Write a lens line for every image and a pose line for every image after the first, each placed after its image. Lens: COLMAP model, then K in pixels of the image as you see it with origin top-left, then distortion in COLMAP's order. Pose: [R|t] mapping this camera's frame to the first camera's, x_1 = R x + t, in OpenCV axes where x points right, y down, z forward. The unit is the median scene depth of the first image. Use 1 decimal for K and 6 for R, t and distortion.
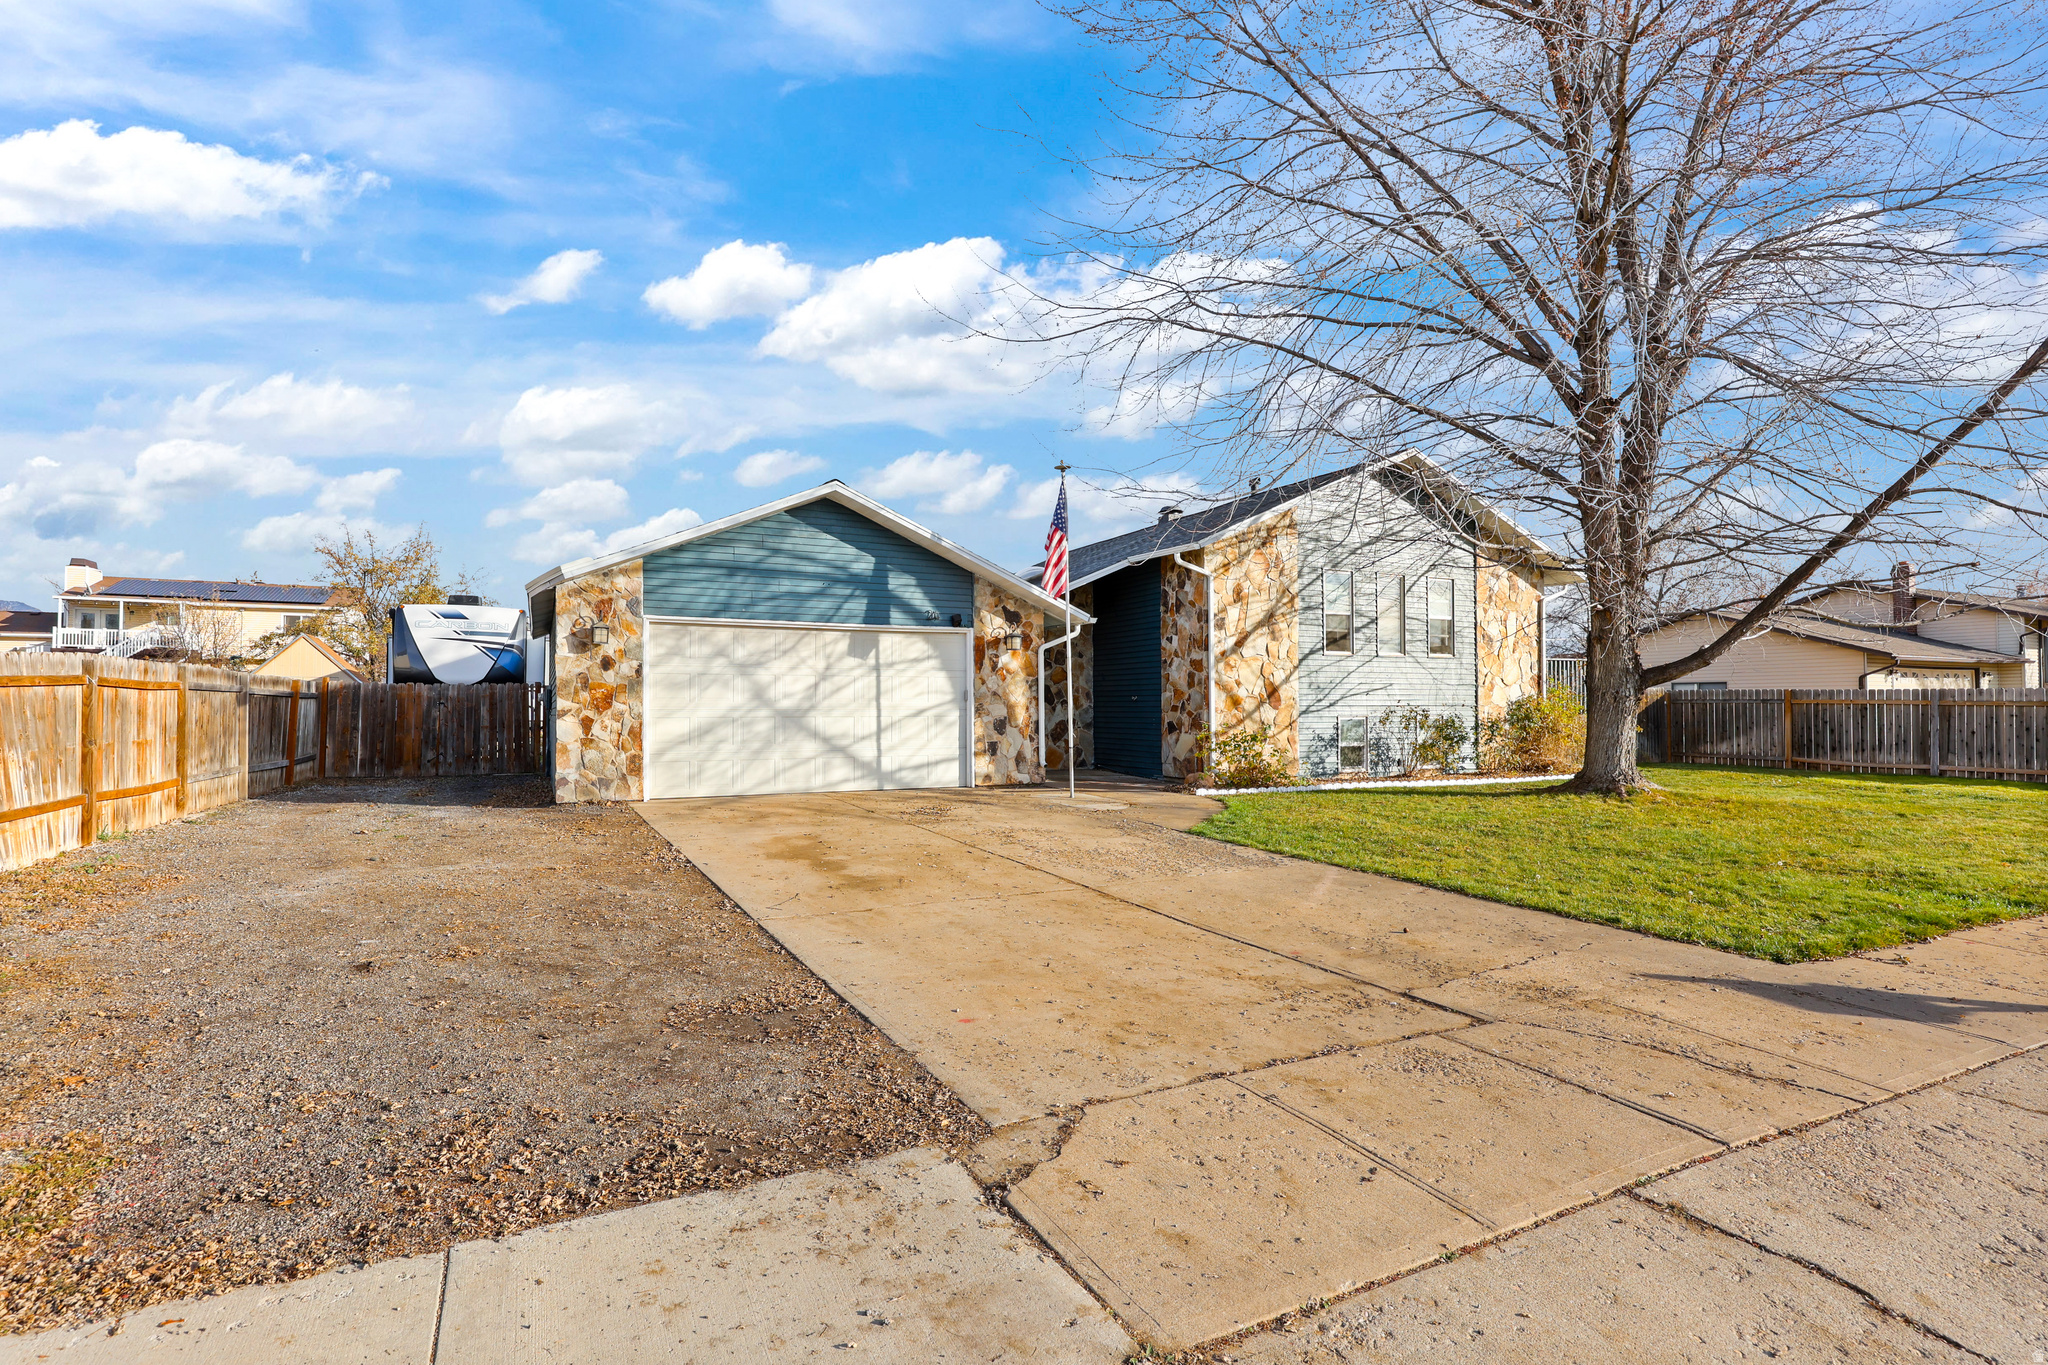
lens RADIAL K [[969.1, 0, 1034.9], [0, 969.1, 691.8], [0, 0, 1]] dist [0.002048, 0.001037]
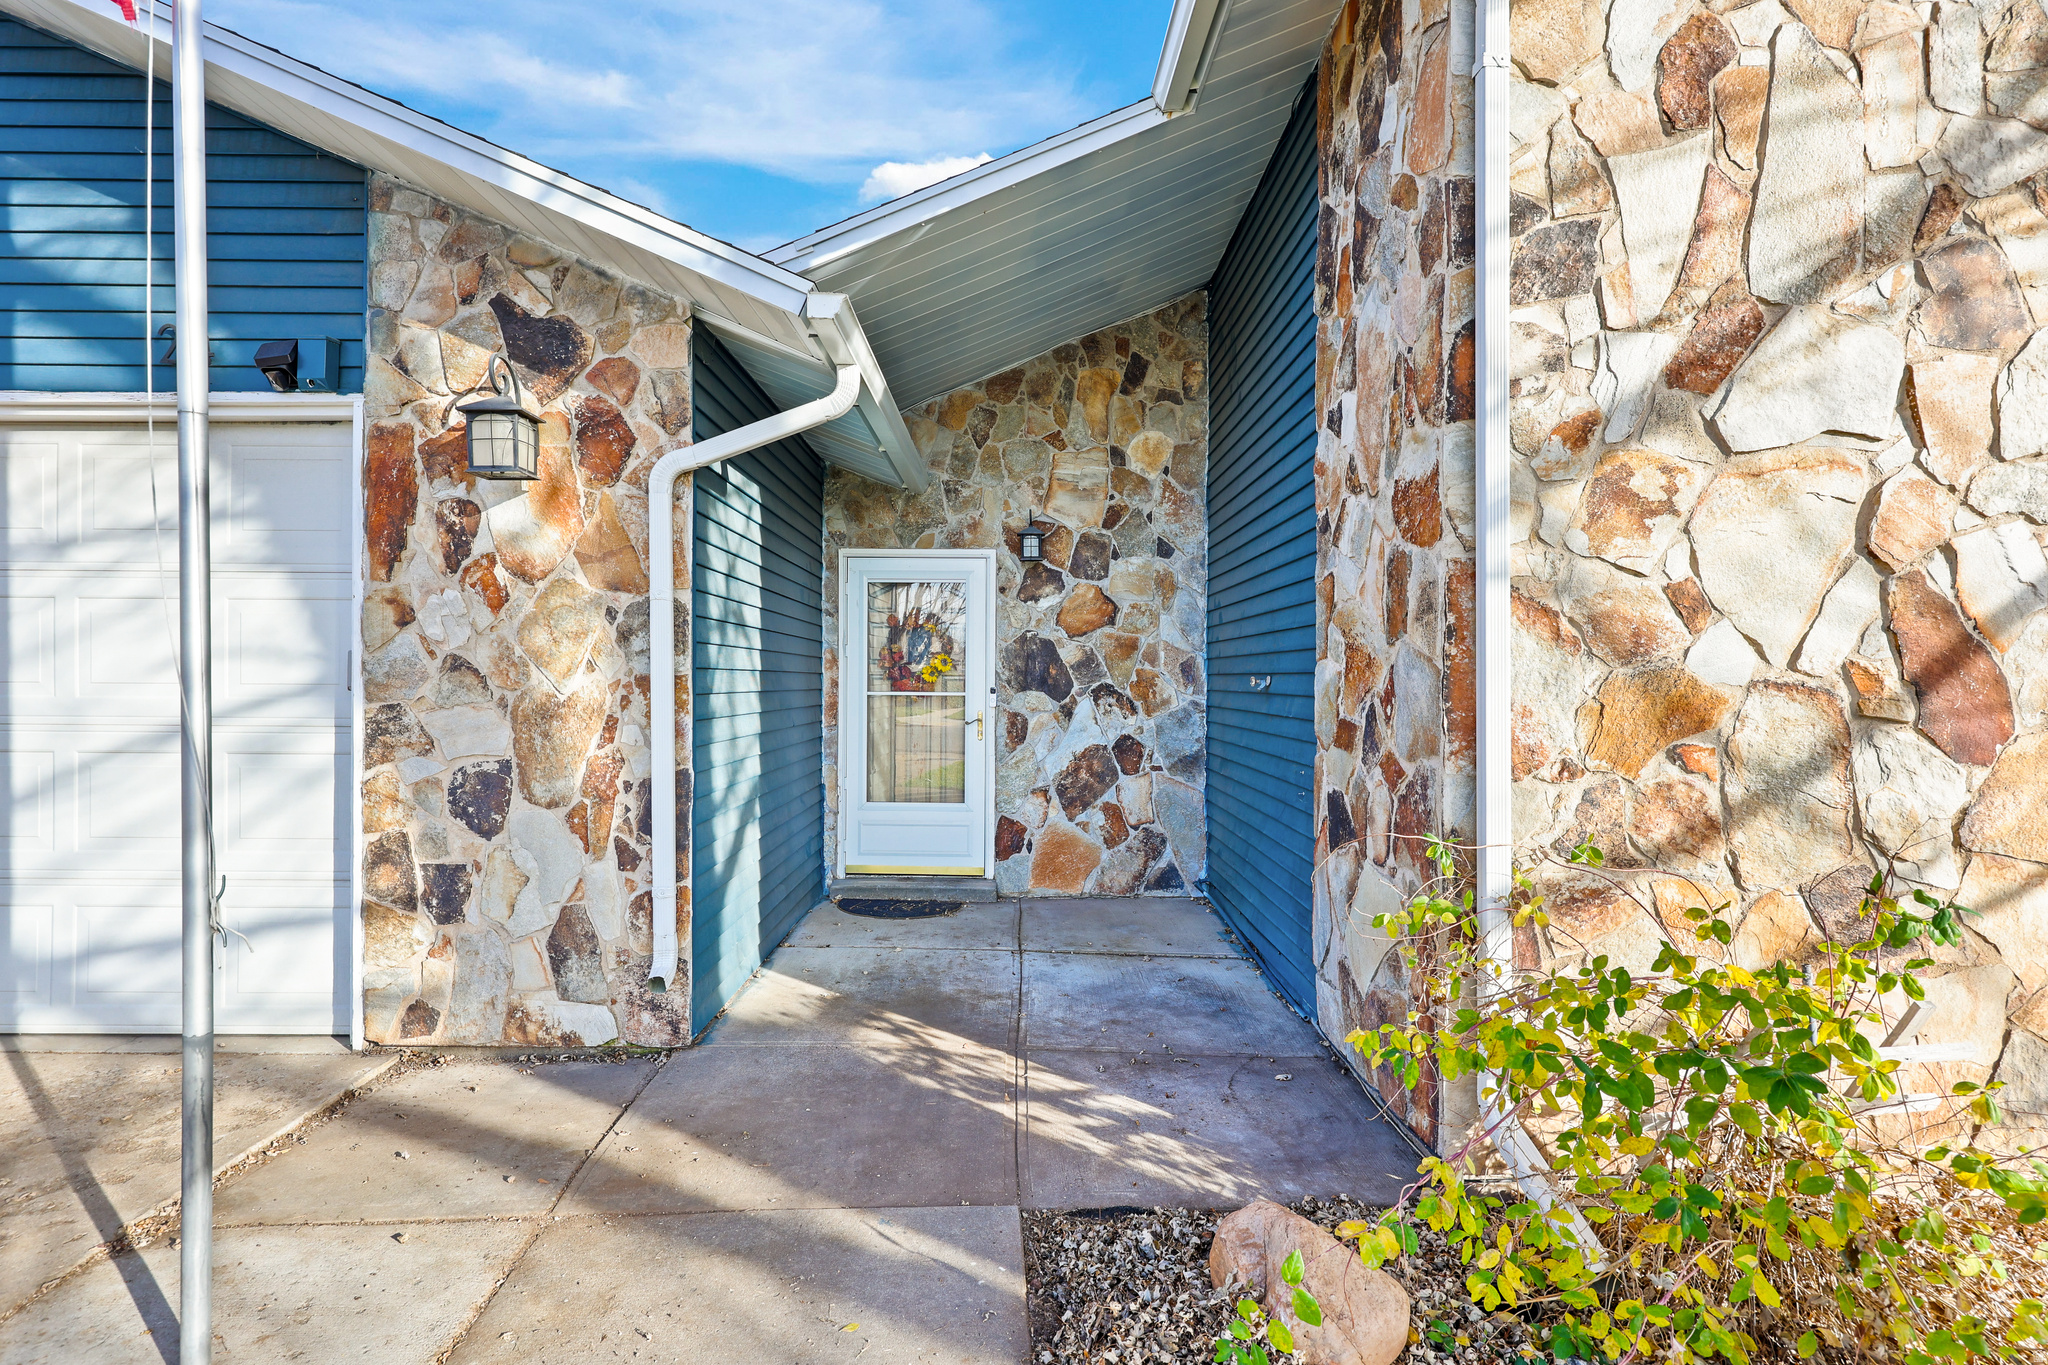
lens RADIAL K [[1005.2, 0, 1021.5], [0, 1005.2, 674.4], [0, 0, 1]] dist [0.002243, -0.000140]
pose [[0.896422, 0.005123, -0.443173, 0.193354], [-0.001337, 0.999960, 0.008854, 0.002021], [0.443200, -0.007345, 0.896392, 0.835982]]
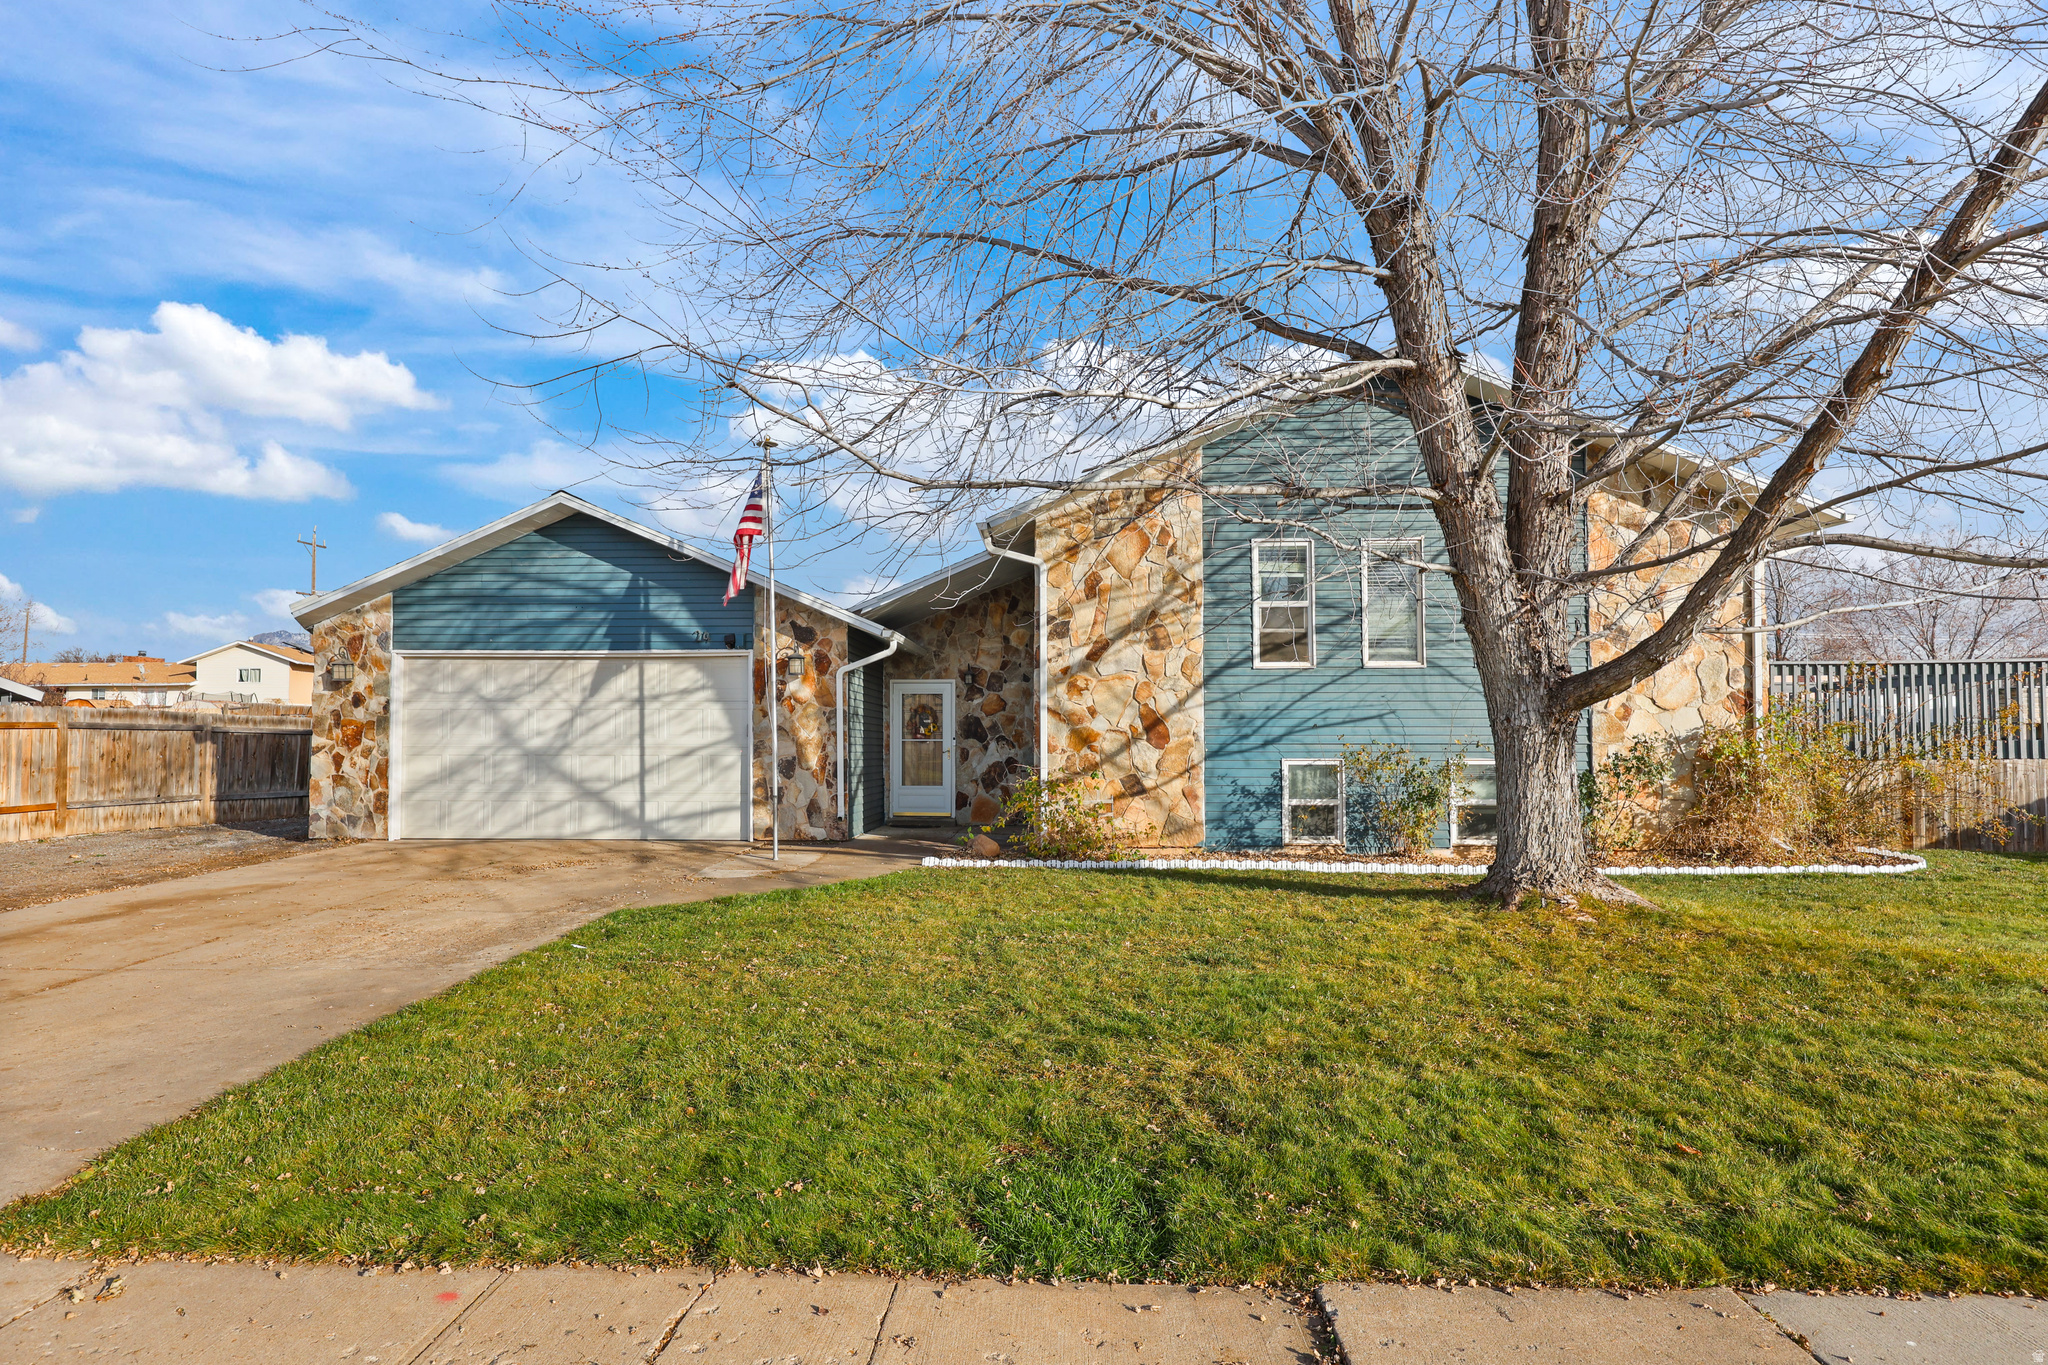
lens RADIAL K [[1099.7, 0, 1027.9], [0, 1099.7, 706.1], [0, 0, 1]] dist [0.015591, 0.000579]
pose [[0.872393, -0.015616, -0.488555, 0.595954], [0.005608, 0.999744, -0.021943, 0.004524], [0.488773, 0.016403, 0.872257, 0.287560]]
